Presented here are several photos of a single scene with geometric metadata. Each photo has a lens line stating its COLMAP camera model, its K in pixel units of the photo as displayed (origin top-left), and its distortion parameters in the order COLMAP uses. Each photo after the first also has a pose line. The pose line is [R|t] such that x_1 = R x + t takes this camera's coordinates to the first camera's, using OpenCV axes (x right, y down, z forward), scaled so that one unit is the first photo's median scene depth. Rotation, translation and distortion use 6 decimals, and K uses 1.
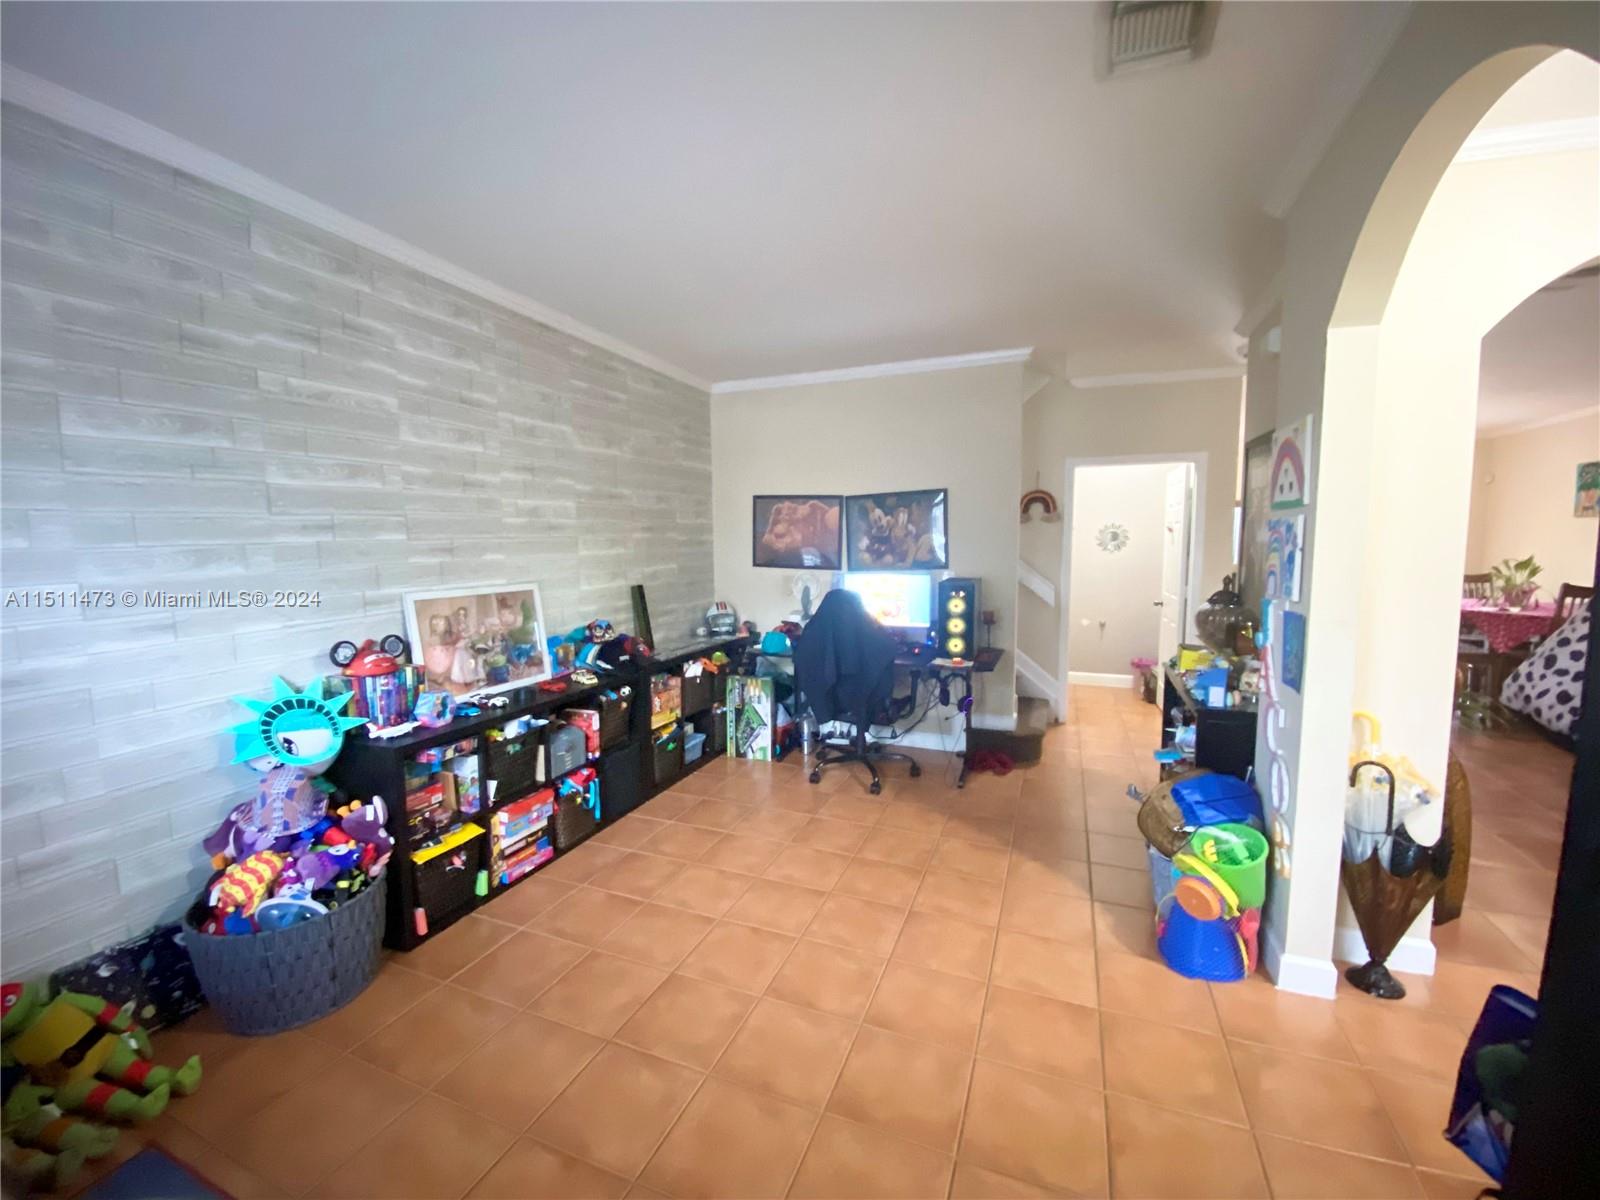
lens RADIAL K [[640.2, 0, 796.2], [0, 640.2, 597.8], [0, 0, 1]] dist [0.013272, -0.019049]
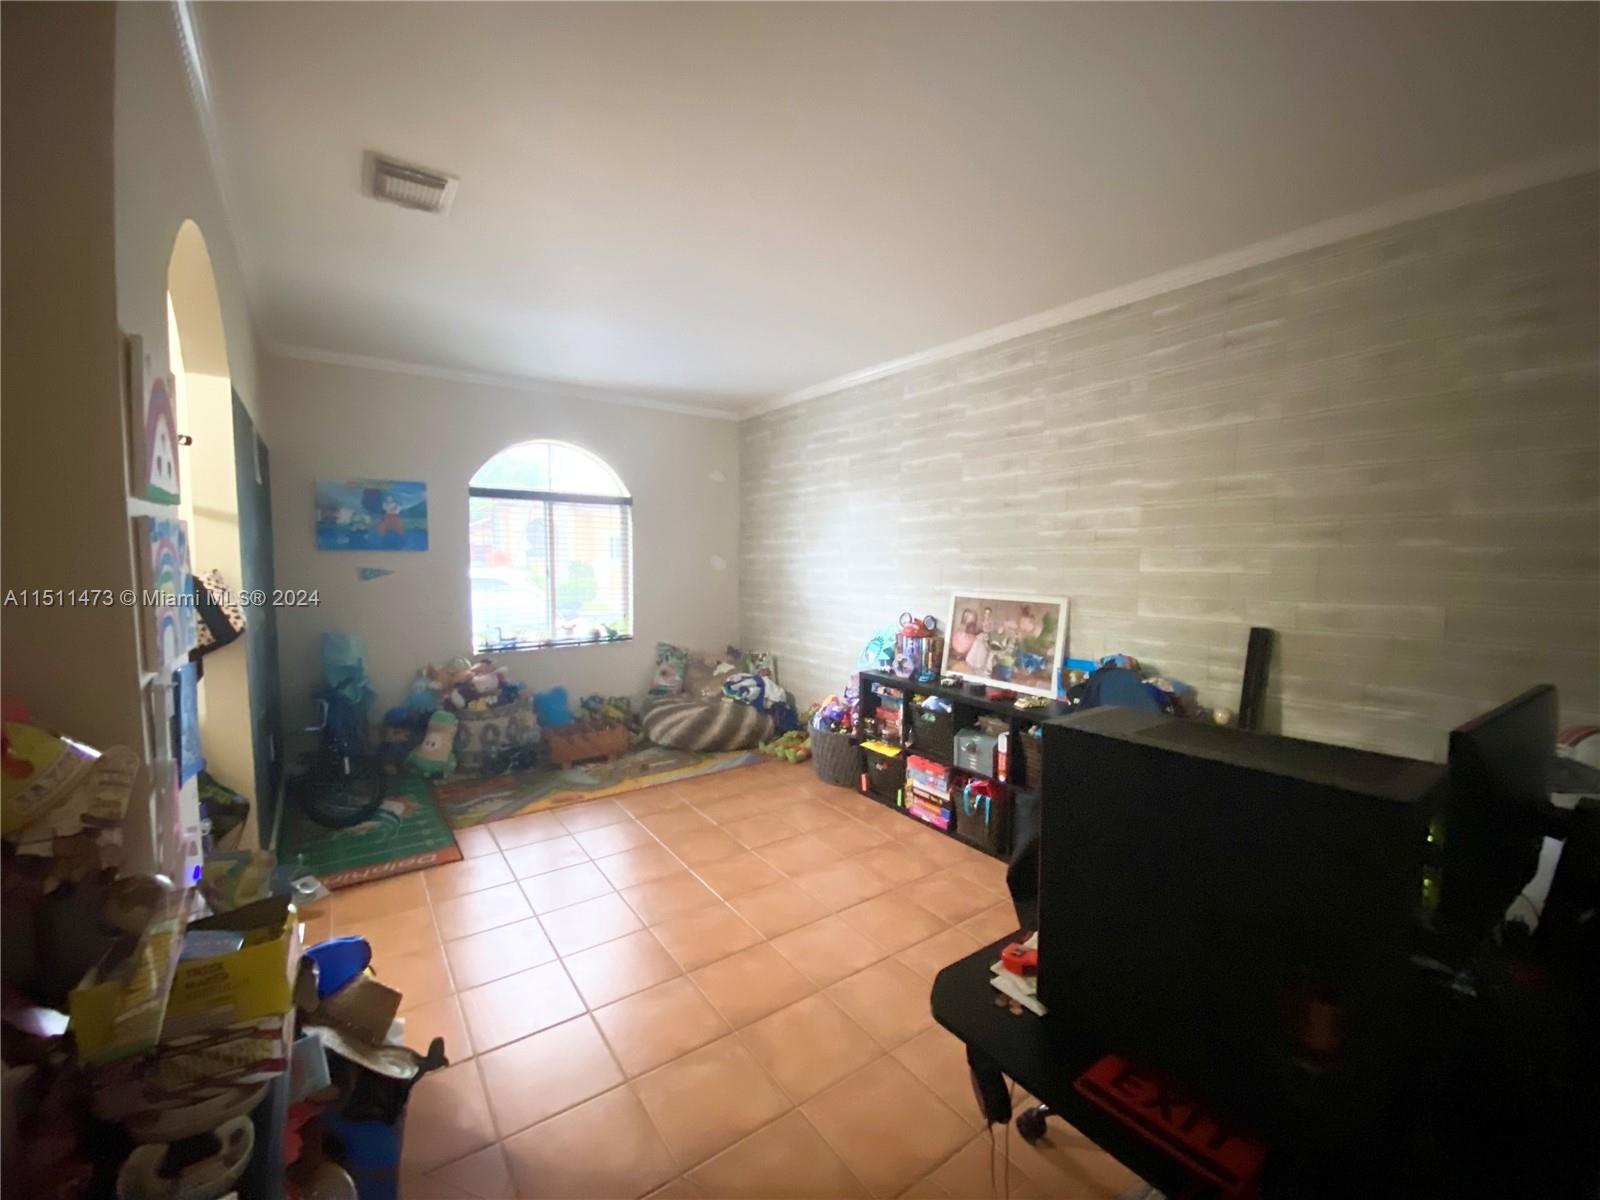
lens RADIAL K [[643.3, 0, 800.0], [0, 643.3, 600.0], [0, 0, 1]] dist [0.017894, -0.018348]
pose [[-0.527233, 0.066084, -0.847147, 0.645017], [-0.076751, 0.989192, 0.124932, -0.114486], [0.846247, 0.130888, -0.516463, 1.211140]]
